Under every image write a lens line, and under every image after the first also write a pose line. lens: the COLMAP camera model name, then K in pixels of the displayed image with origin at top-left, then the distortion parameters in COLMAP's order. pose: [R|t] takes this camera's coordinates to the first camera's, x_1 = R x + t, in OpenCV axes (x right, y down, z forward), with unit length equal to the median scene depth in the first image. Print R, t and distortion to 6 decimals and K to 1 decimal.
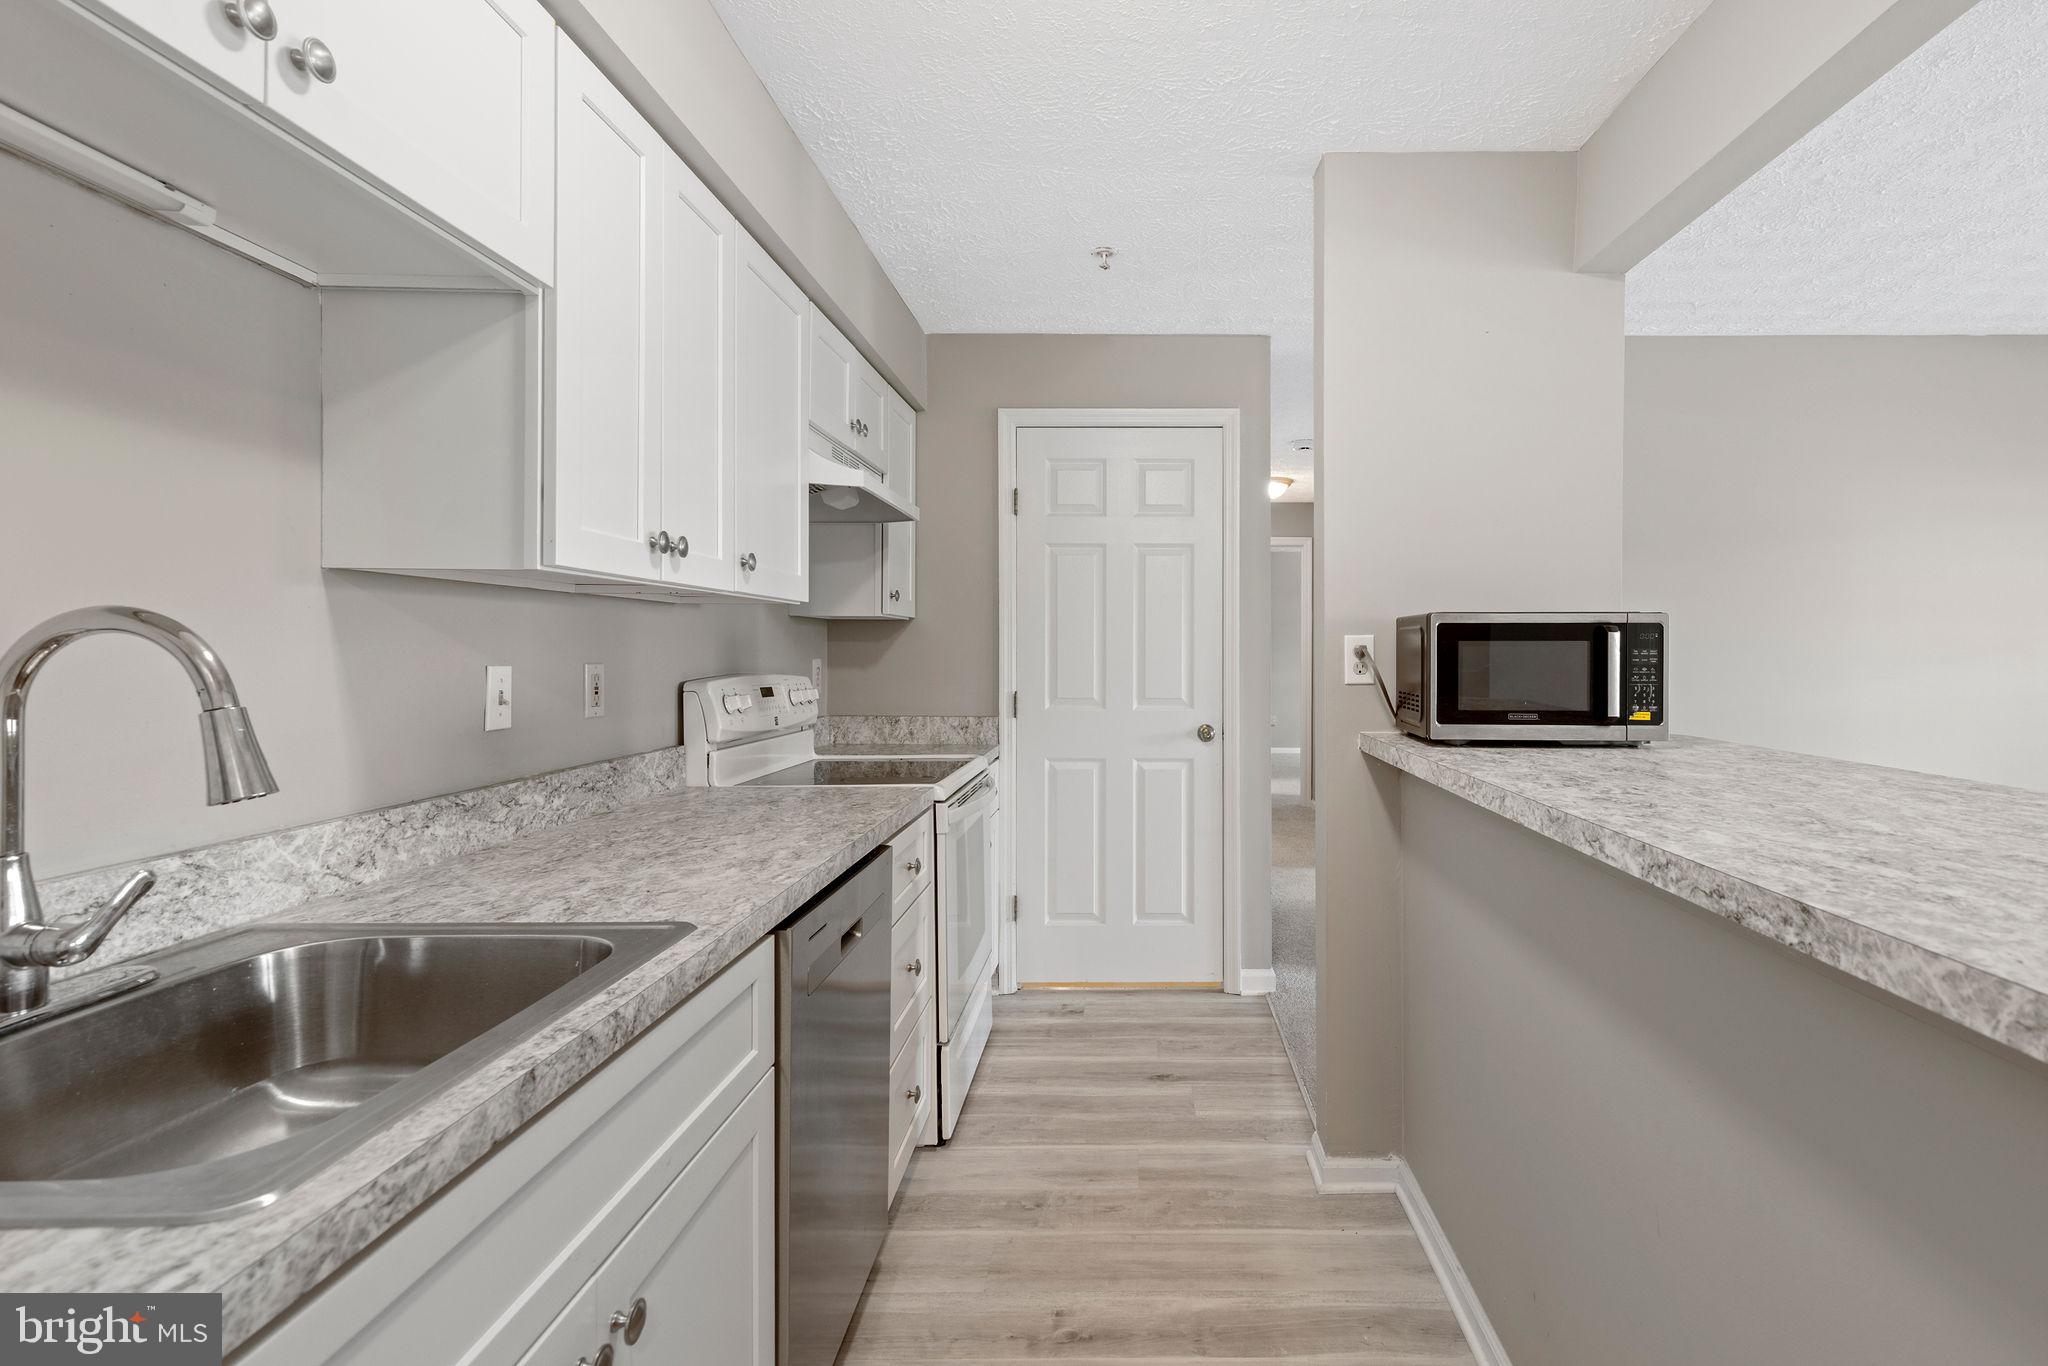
lens RADIAL K [[958.4, 0, 1127.8], [0, 958.4, 657.2], [0, 0, 1]] dist [0.001871, -0.000045]
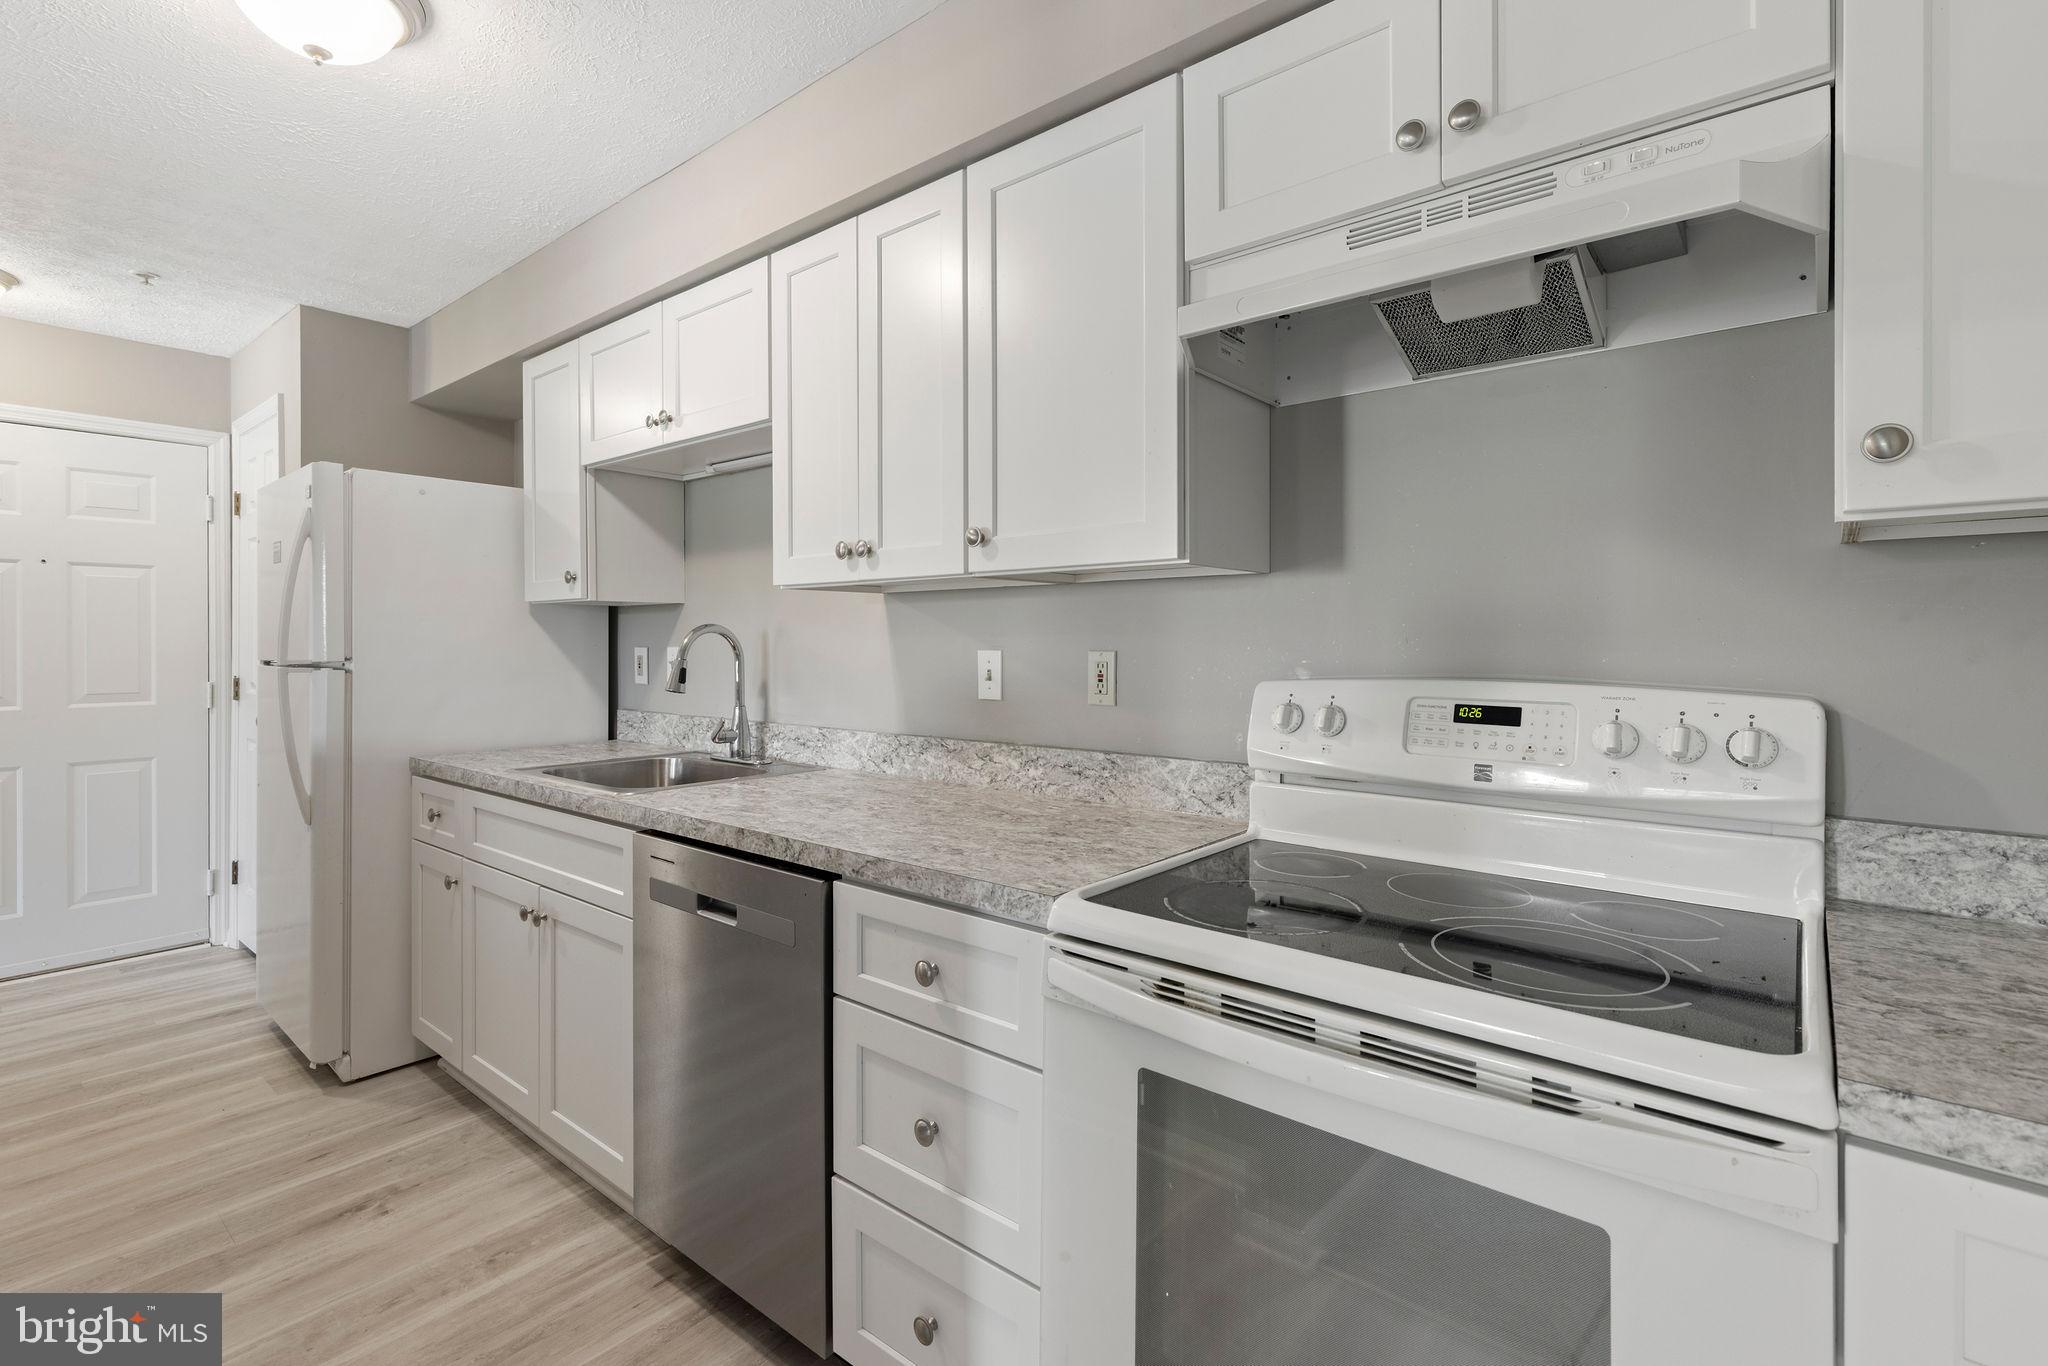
lens RADIAL K [[958.4, 0, 998.2], [0, 958.4, 646.9], [0, 0, 1]] dist [0.001871, -0.000045]
pose [[-0.657246, 0.002918, -0.753671, 0.279880], [-0.004038, 0.999965, 0.007393, -0.004175], [0.753666, 0.007902, -0.657211, 1.707471]]
